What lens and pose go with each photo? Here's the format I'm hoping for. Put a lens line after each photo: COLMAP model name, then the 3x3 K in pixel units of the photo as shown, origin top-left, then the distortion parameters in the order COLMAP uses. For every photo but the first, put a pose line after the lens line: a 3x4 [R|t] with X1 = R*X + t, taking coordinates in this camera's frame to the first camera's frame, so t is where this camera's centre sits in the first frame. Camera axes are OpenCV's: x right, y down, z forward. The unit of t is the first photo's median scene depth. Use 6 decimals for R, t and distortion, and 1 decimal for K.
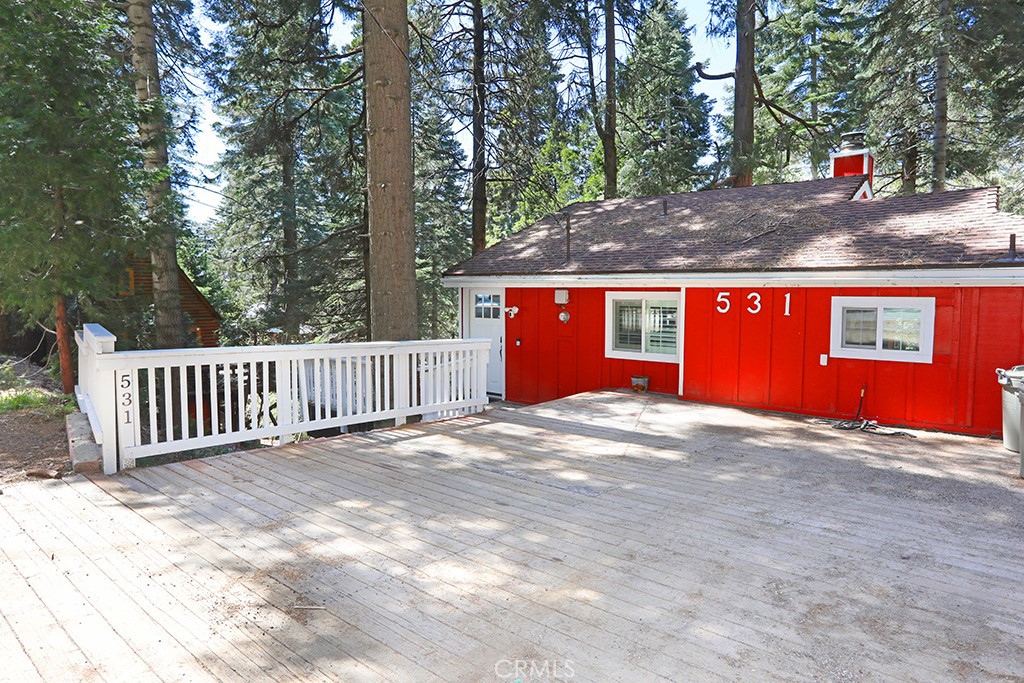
lens RADIAL K [[655.0, 0, 512.0], [0, 655.0, 341.5], [0, 0, 1]] dist [-0.035975, 0.001368]
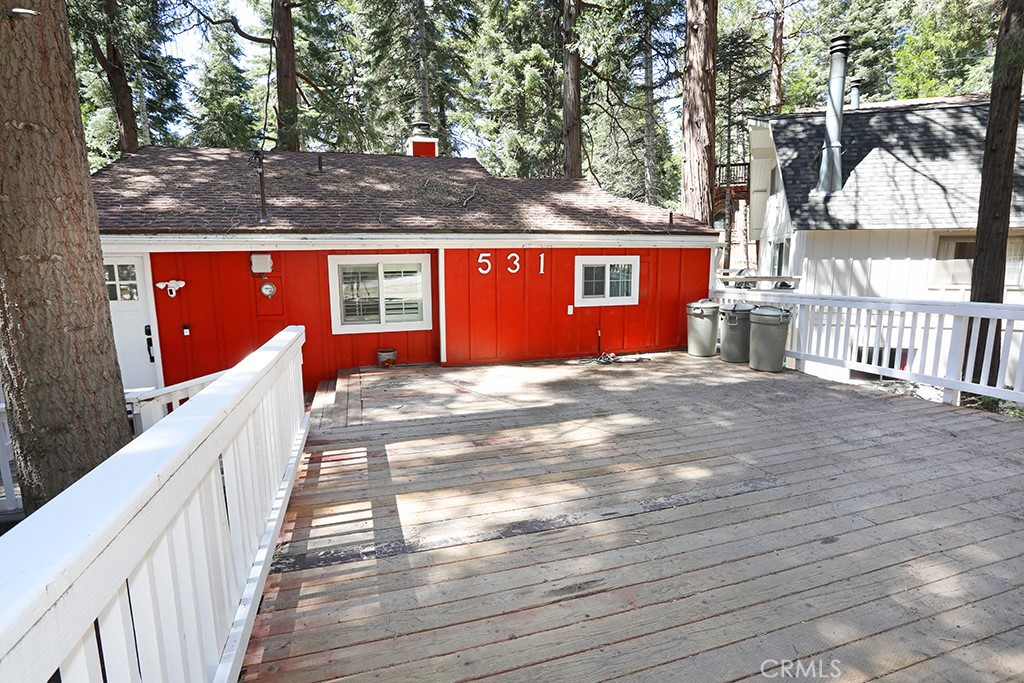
lens RADIAL K [[512.2, 0, 512.0], [0, 512.2, 341.5], [0, 0, 1]] dist [-0.067103, 0.026731]
pose [[0.522178, -0.143061, 0.840752, -0.381512], [0.078702, 0.989707, 0.119527, -0.035851], [-0.849198, 0.003755, 0.528062, 0.619198]]
